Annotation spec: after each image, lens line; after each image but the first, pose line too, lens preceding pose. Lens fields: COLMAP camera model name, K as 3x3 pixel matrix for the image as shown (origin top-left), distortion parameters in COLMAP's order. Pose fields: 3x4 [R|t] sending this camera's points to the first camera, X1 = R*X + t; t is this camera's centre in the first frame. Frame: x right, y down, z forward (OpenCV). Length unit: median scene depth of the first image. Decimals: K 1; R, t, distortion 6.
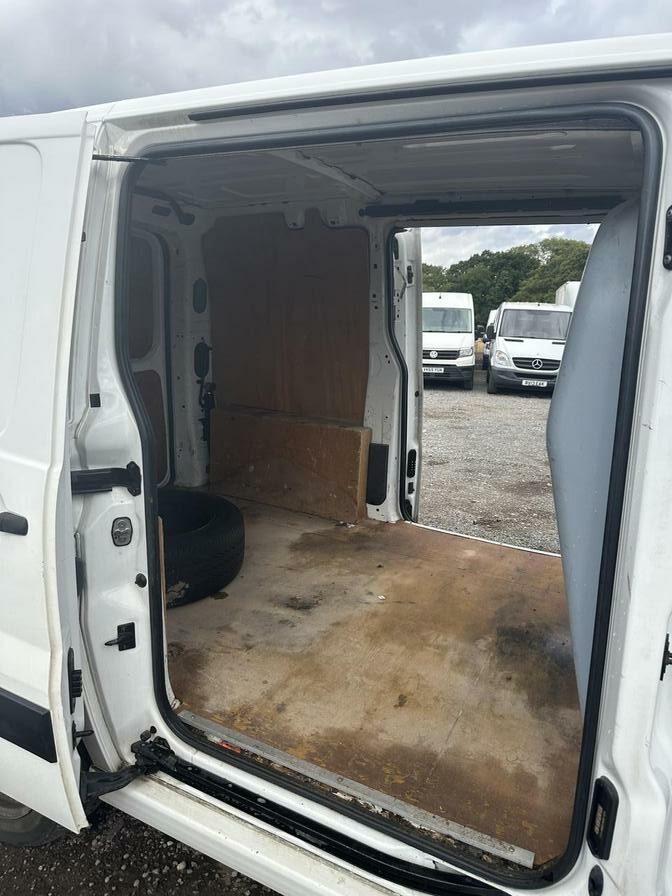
lens RADIAL K [[631.8, 0, 336.0], [0, 631.8, 448.0], [0, 0, 1]] dist [0.043507, -0.086549]
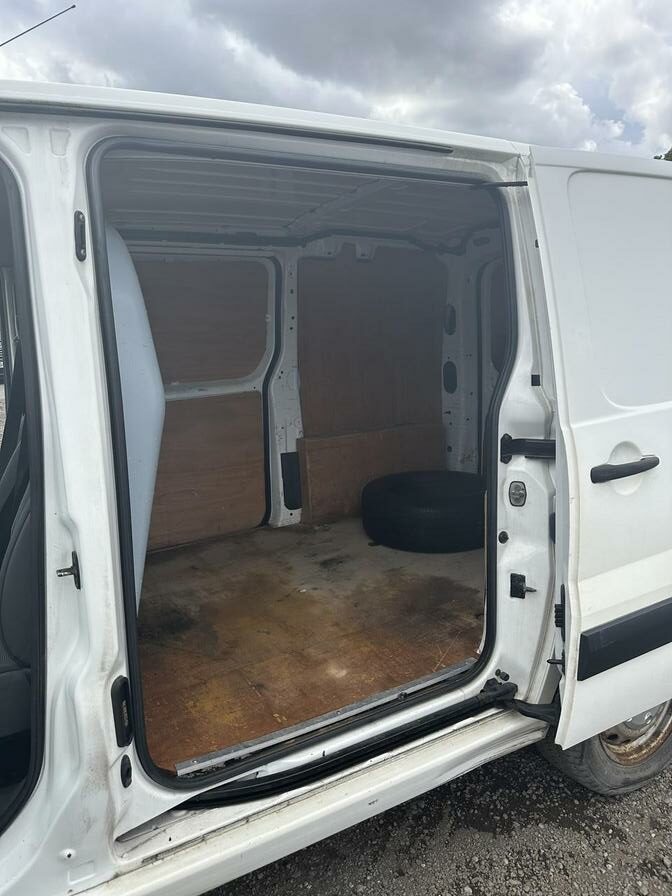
lens RADIAL K [[625.4, 0, 336.0], [0, 625.4, 448.0], [0, 0, 1]] dist [0.180660, -0.434030]
pose [[-0.563519, 0.144720, -0.813328, 0.883430], [-0.172139, 0.942354, 0.286946, -0.311330], [0.807969, 0.301705, -0.506122, 1.529699]]
